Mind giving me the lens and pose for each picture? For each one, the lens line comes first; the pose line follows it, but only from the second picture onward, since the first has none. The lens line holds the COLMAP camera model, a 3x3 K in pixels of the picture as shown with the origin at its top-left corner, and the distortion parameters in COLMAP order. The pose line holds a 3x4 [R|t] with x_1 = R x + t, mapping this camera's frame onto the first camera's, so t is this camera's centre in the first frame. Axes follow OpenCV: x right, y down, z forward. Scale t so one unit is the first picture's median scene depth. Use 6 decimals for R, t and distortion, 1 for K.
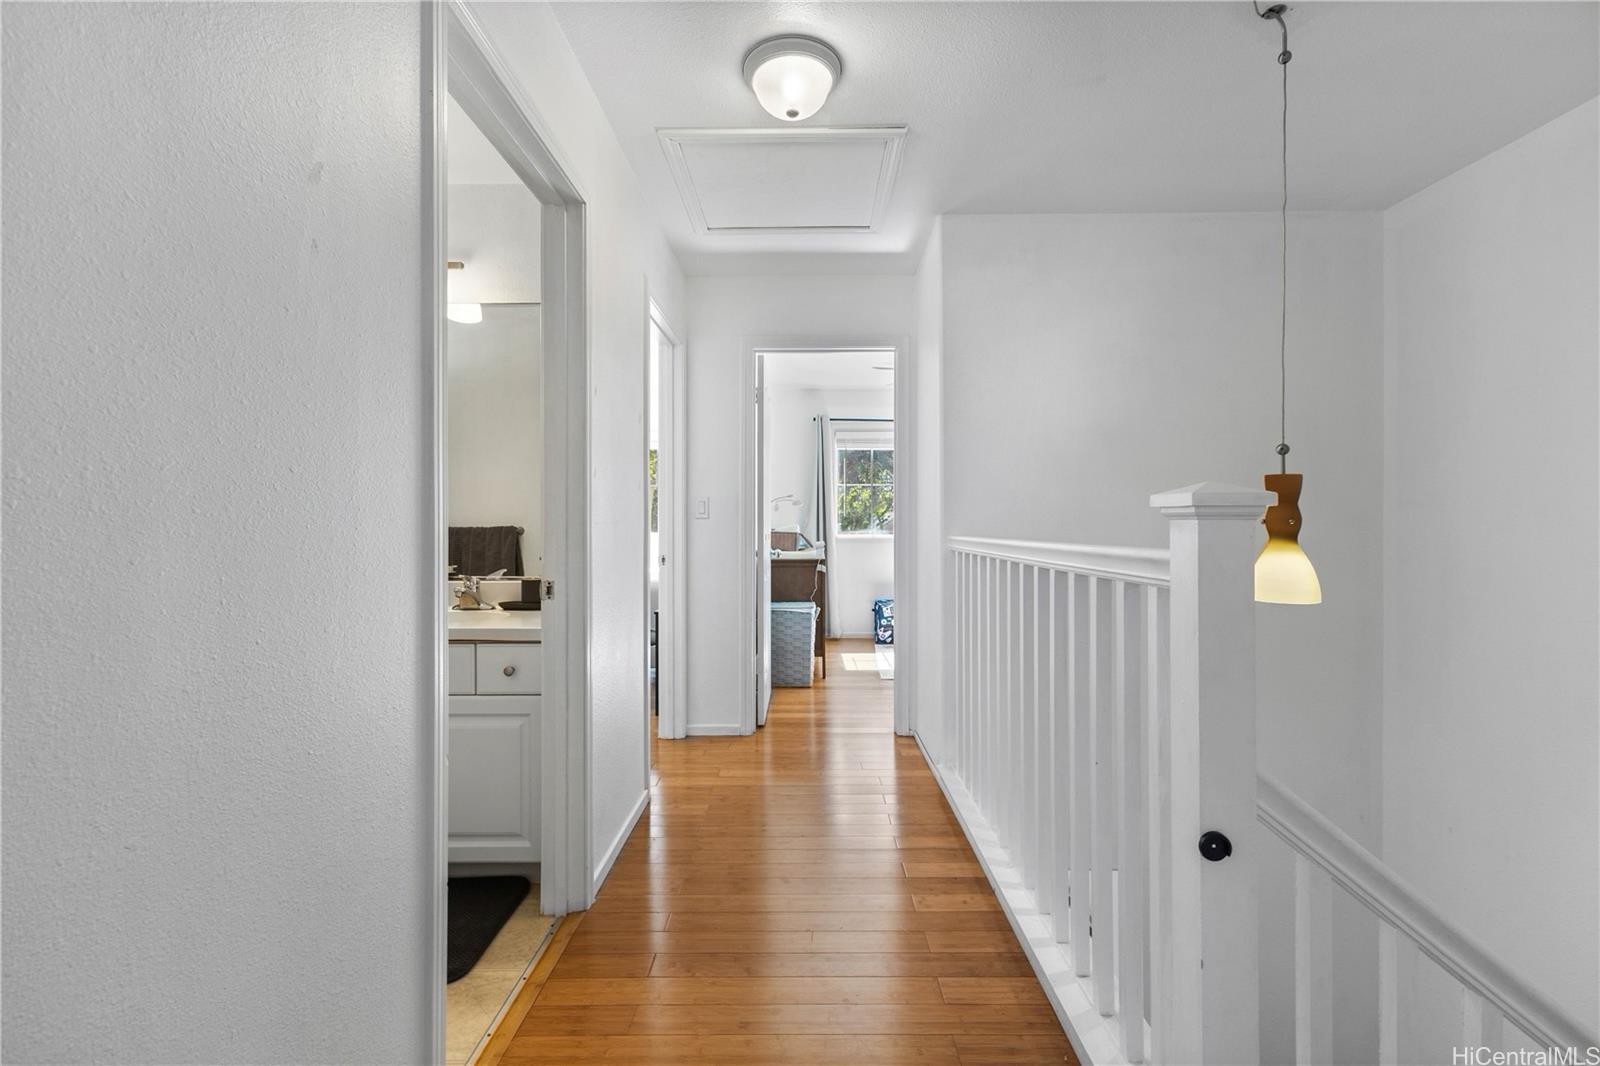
lens RADIAL K [[694.7, 0, 794.5], [0, 694.7, 524.1], [0, 0, 1]] dist [0.004612, 0.000949]
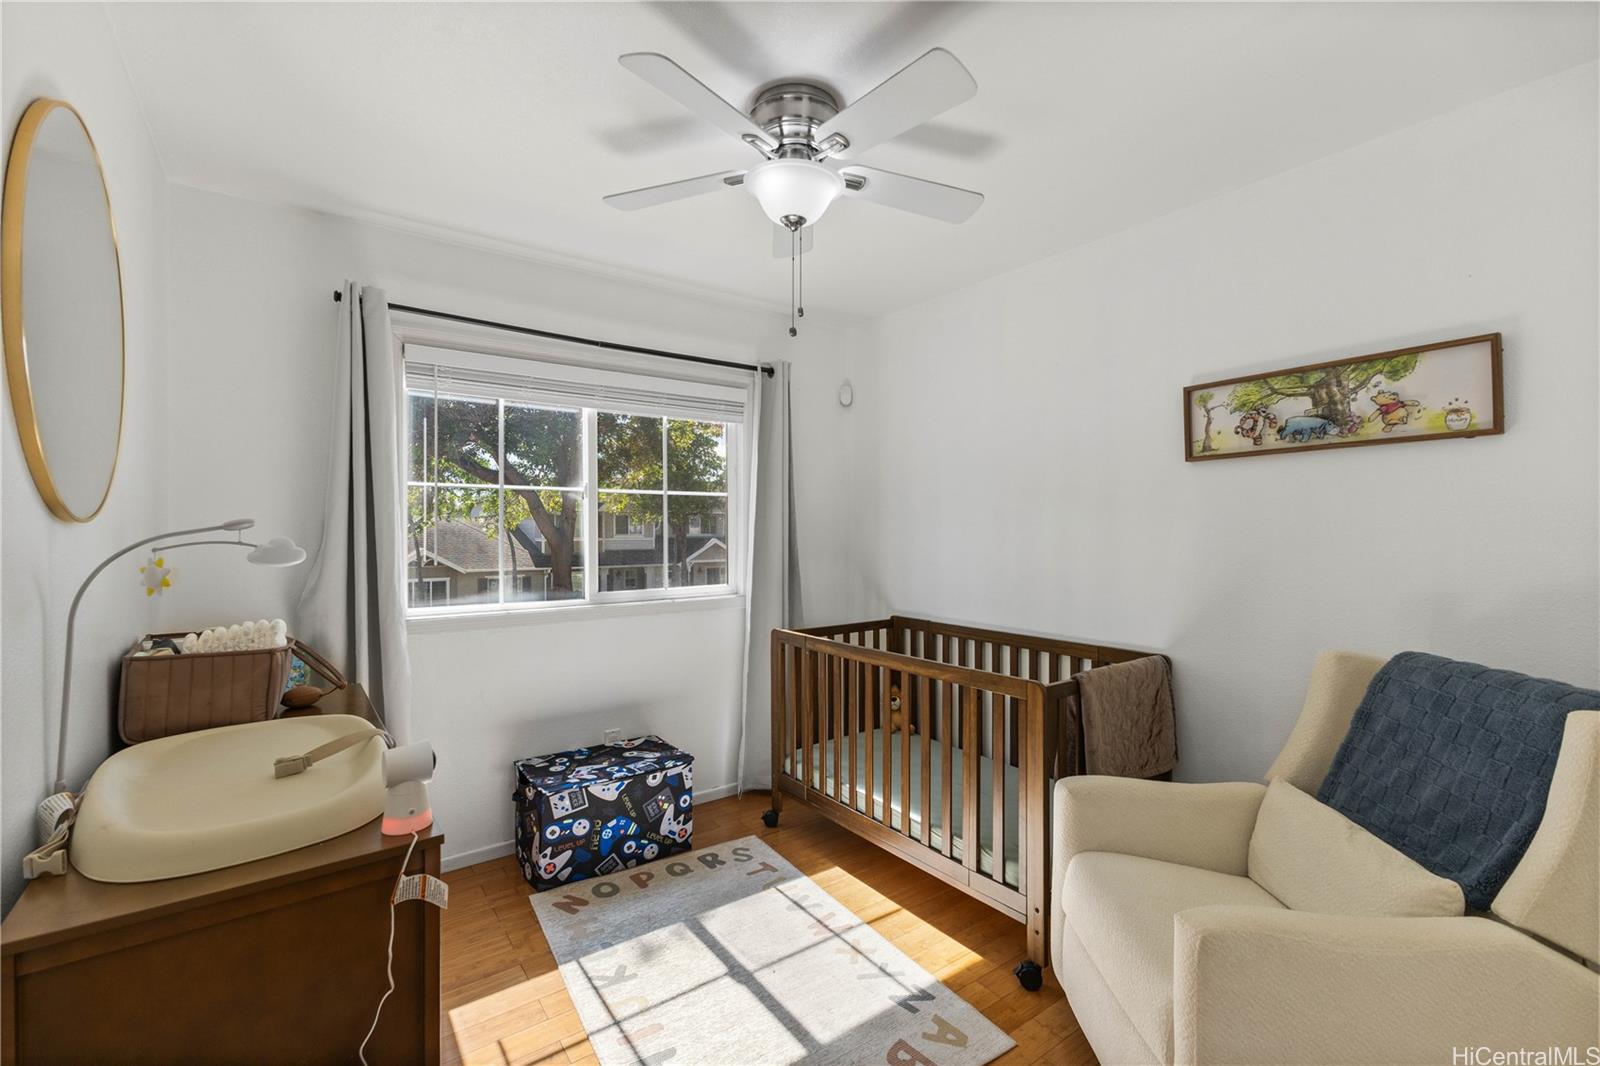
lens RADIAL K [[694.7, 0, 803.3], [0, 694.7, 533.7], [0, 0, 1]] dist [0.004612, 0.000949]
pose [[0.800250, -0.008343, 0.599609, 0.005265], [0.004907, 0.999961, 0.007365, -0.032503], [-0.599647, -0.002952, 0.800259, 0.577647]]
